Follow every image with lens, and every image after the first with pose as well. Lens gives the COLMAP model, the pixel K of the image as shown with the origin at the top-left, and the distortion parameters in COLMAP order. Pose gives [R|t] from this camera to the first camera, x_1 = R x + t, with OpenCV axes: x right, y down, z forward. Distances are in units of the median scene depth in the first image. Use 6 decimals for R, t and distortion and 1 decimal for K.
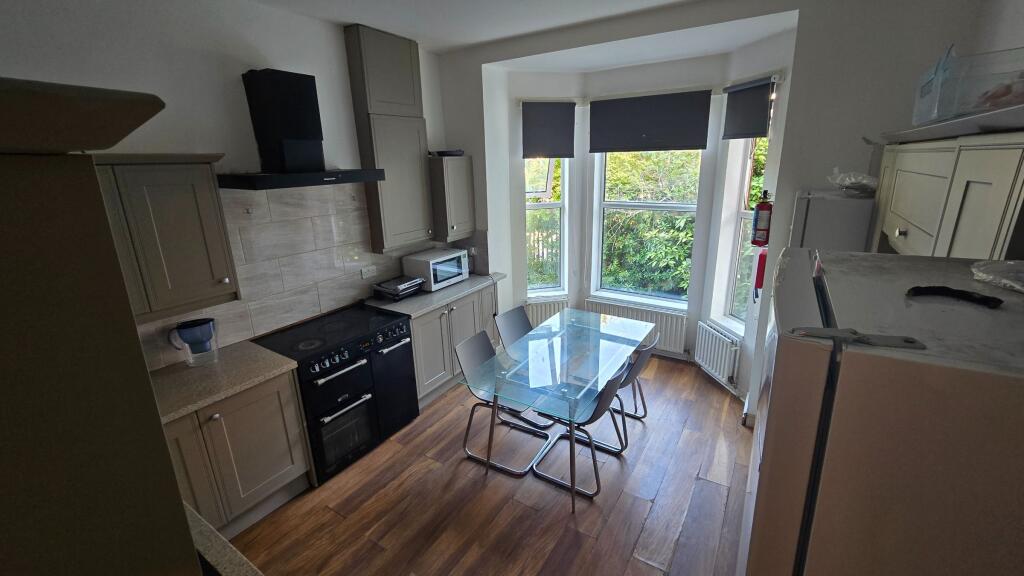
lens RADIAL K [[423.3, 0, 517.3], [0, 423.3, 276.7], [0, 0, 1]] dist [-0.007584, -0.000026]
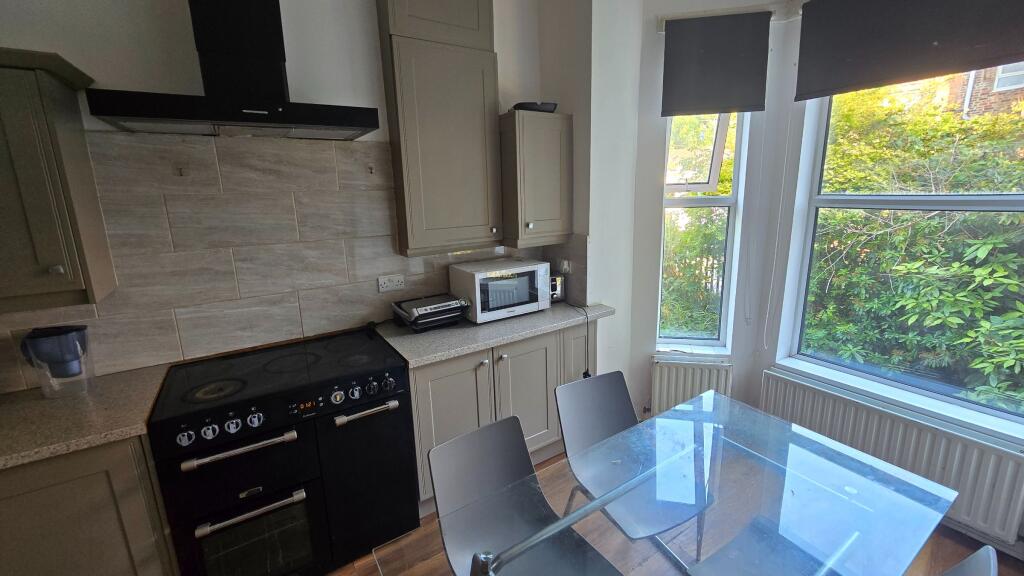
lens RADIAL K [[423.3, 0, 517.3], [0, 423.3, 276.7], [0, 0, 1]] dist [-0.007584, -0.000026]
pose [[0.913853, 0.085806, -0.396875, 0.084062], [-0.107192, 0.993724, -0.031976, -0.017908], [0.391641, 0.071763, 0.917316, 0.403319]]
